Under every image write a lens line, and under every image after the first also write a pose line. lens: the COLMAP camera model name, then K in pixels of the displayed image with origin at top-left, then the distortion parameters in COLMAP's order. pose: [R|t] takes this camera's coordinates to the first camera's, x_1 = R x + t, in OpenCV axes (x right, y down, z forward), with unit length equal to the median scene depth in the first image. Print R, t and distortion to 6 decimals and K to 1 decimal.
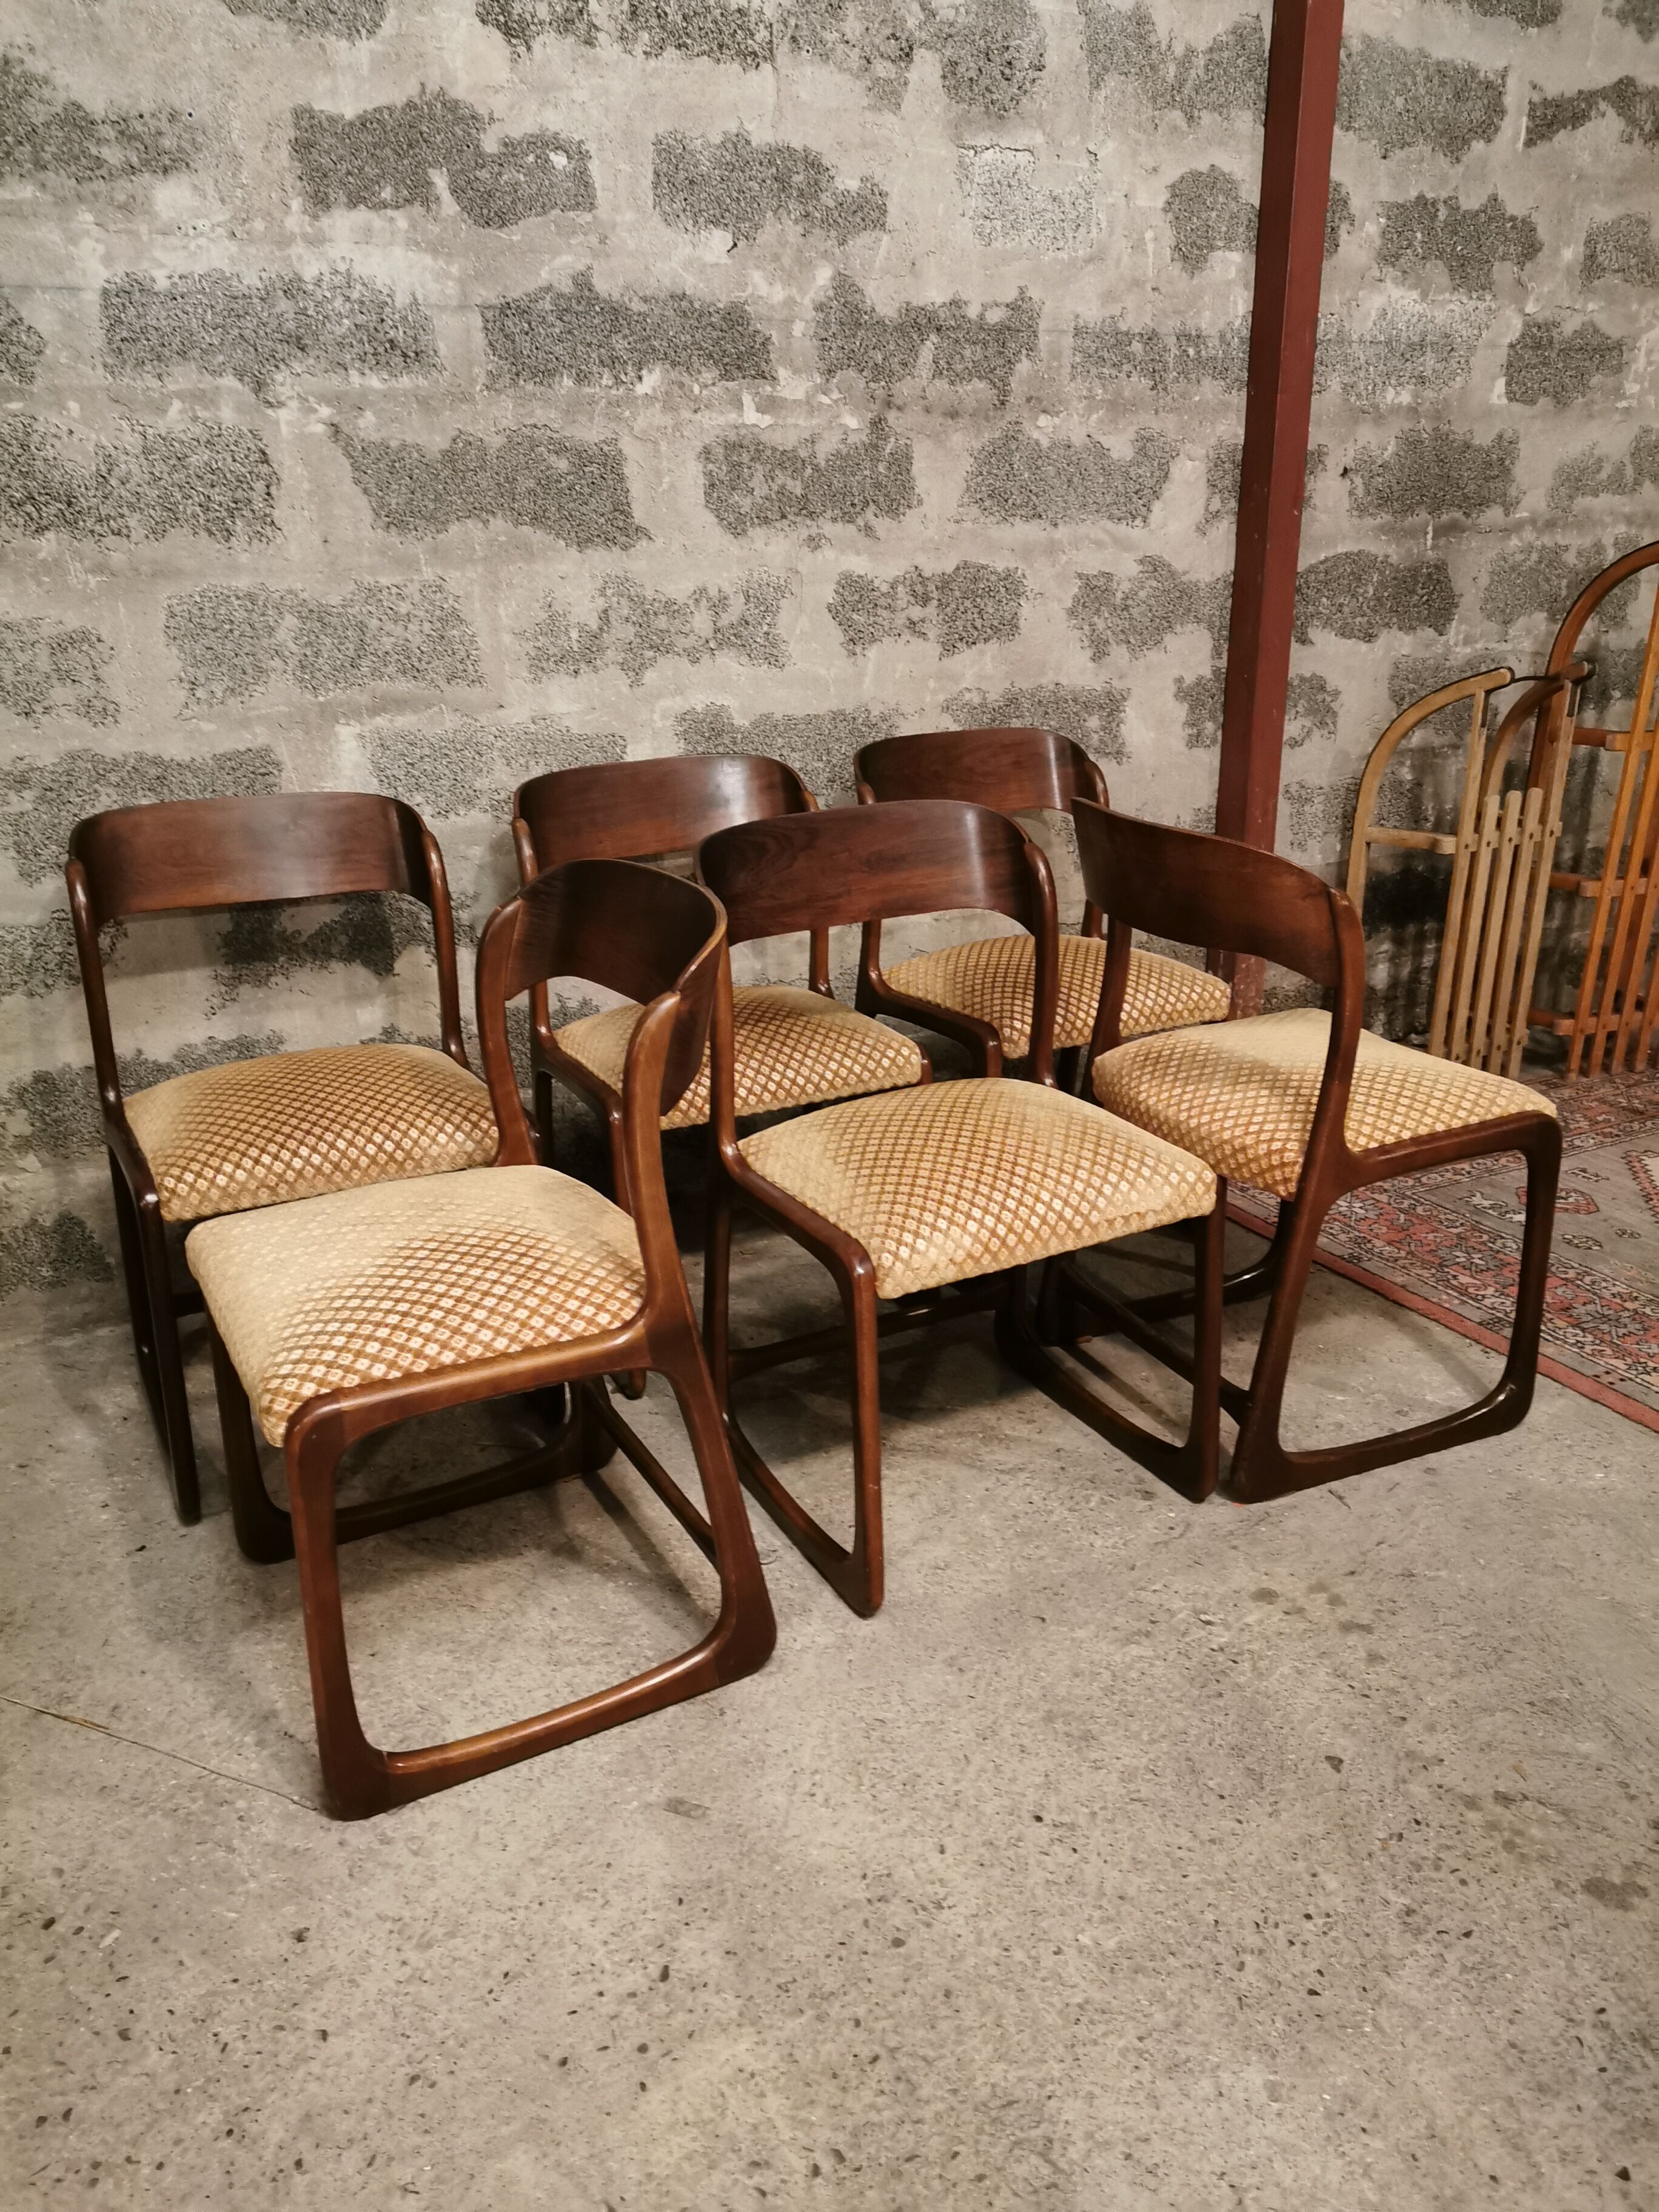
lens RADIAL K [[1711.3, 0, 833.3], [0, 1711.3, 1103.9], [0, 0, 1]] dist [0.059717, -0.057951]
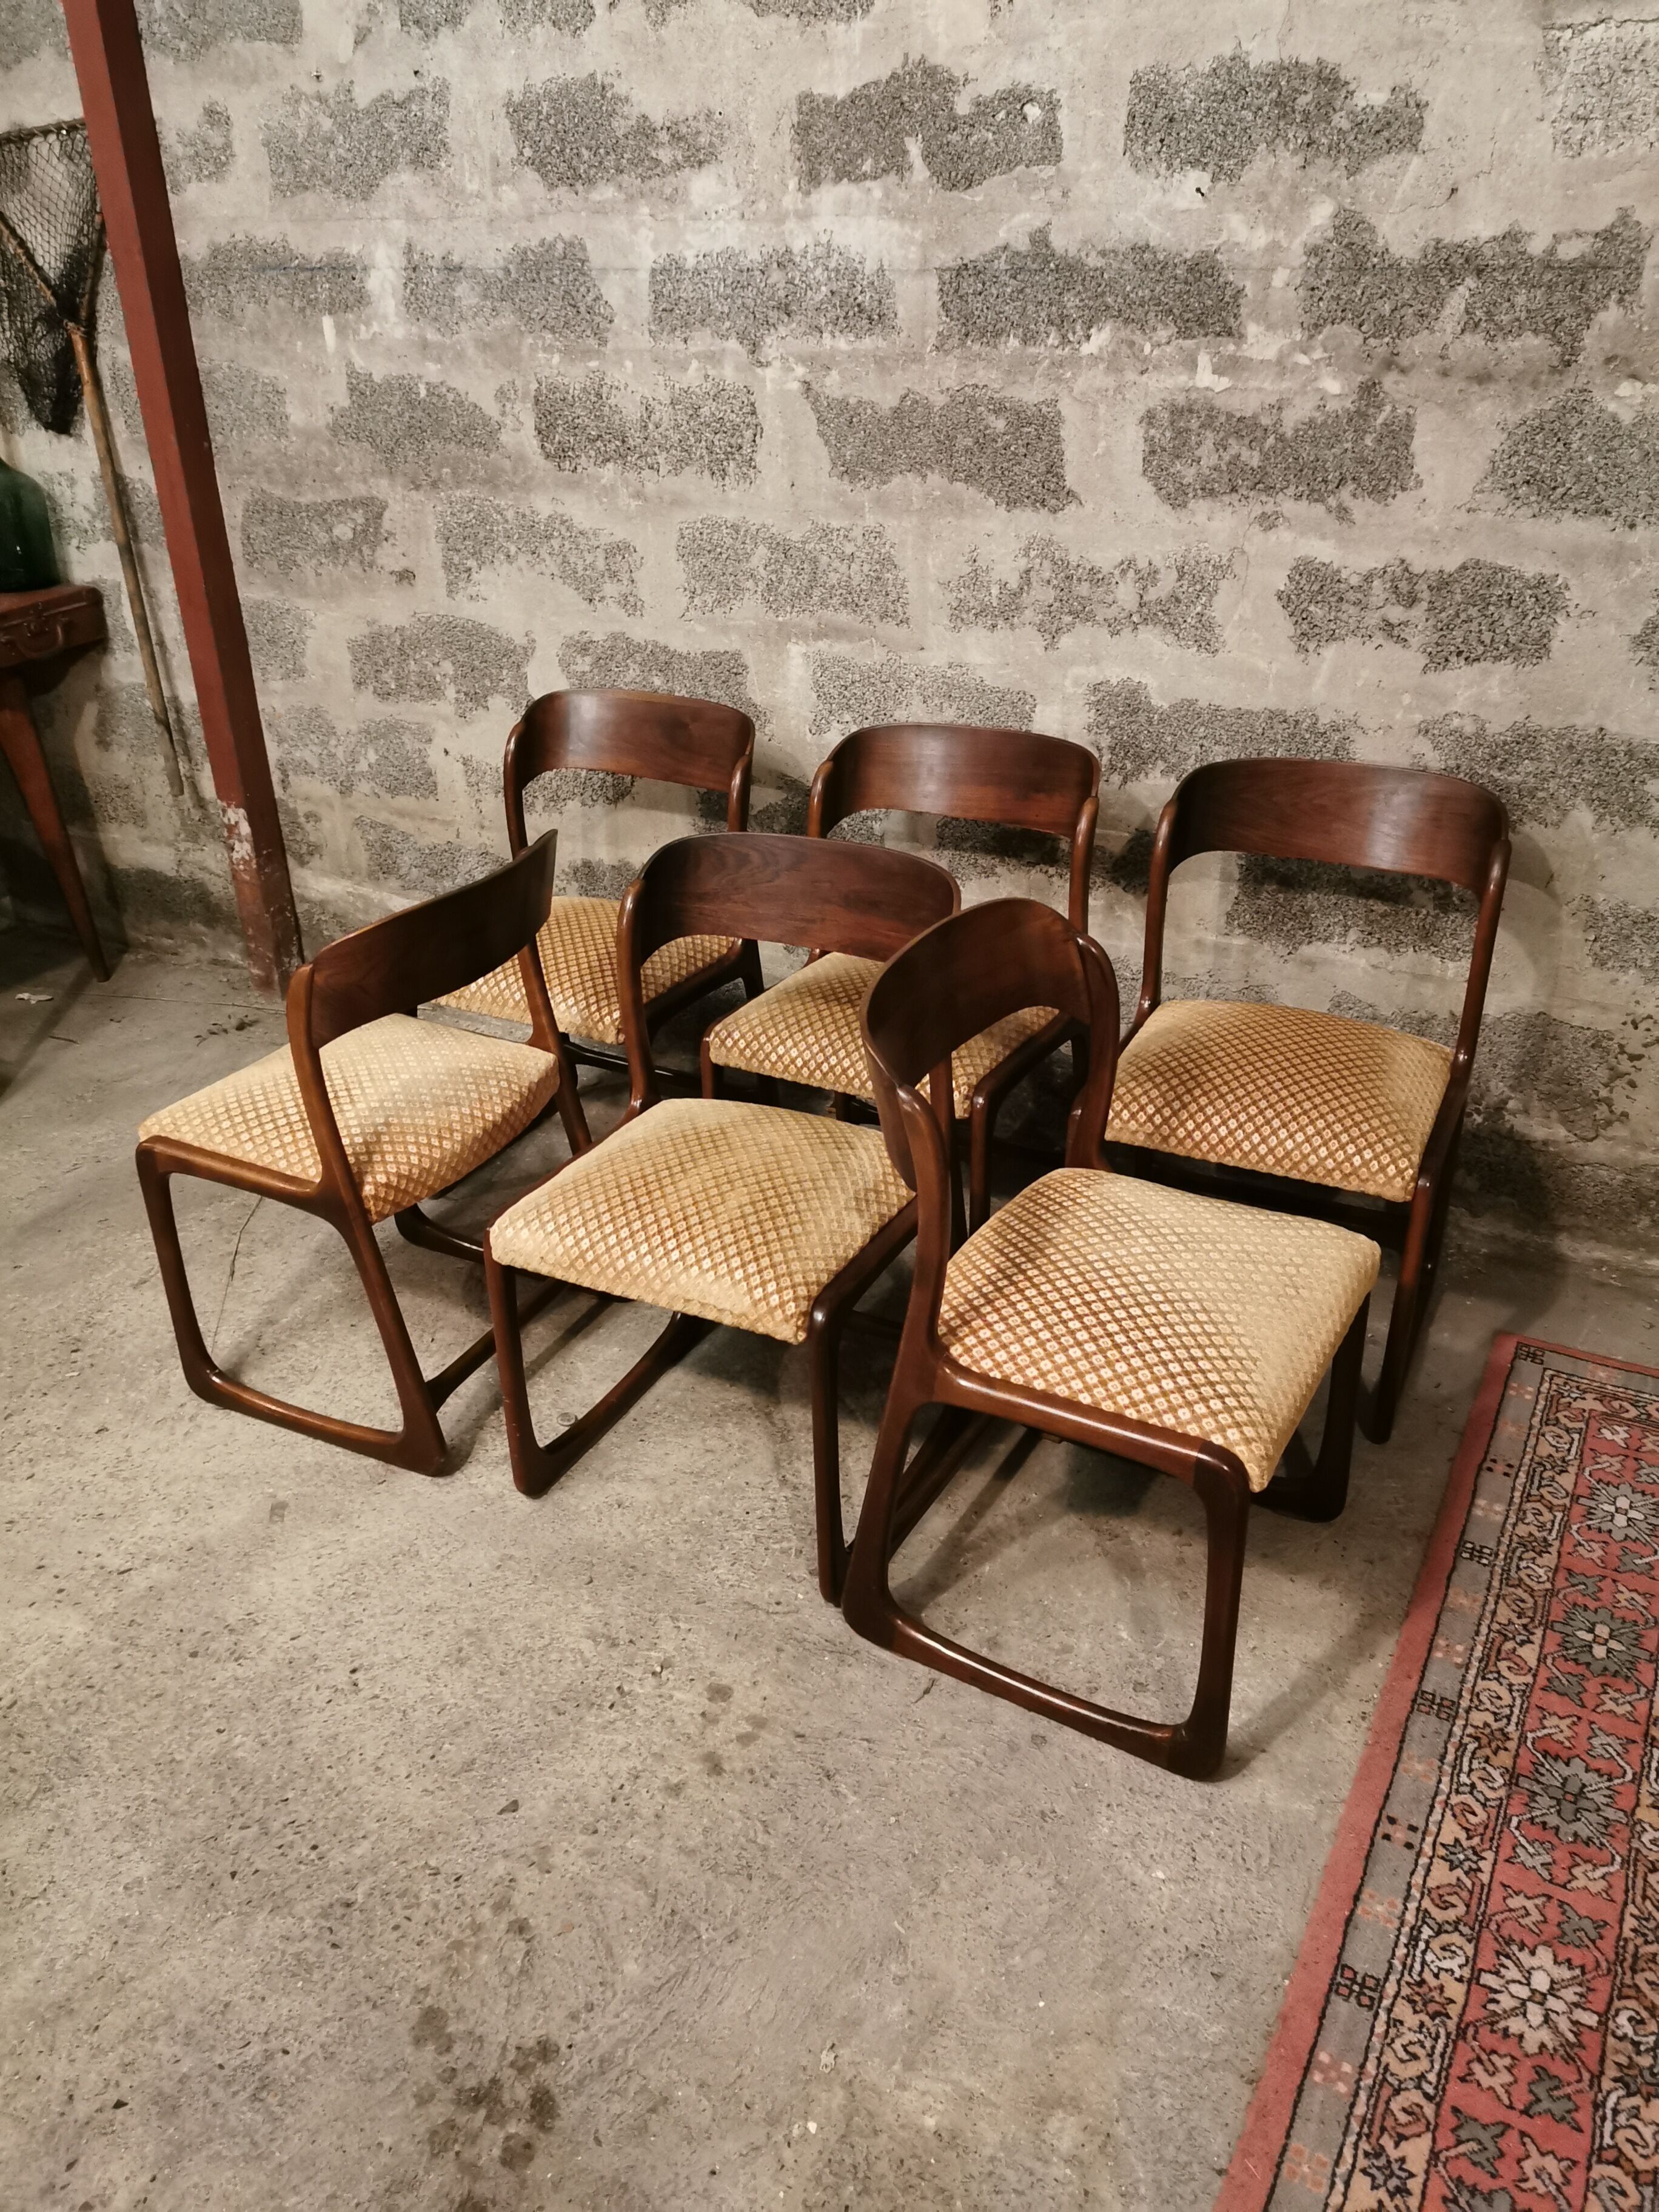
lens RADIAL K [[1711.3, 0, 811.8], [0, 1711.3, 1110.1], [0, 0, 1]] dist [0.059717, -0.057951]
pose [[0.566542, 0.388817, -0.726534, 0.688915], [-0.257335, 0.921067, 0.292258, -0.273315], [0.782821, 0.021386, 0.621880, 0.297722]]
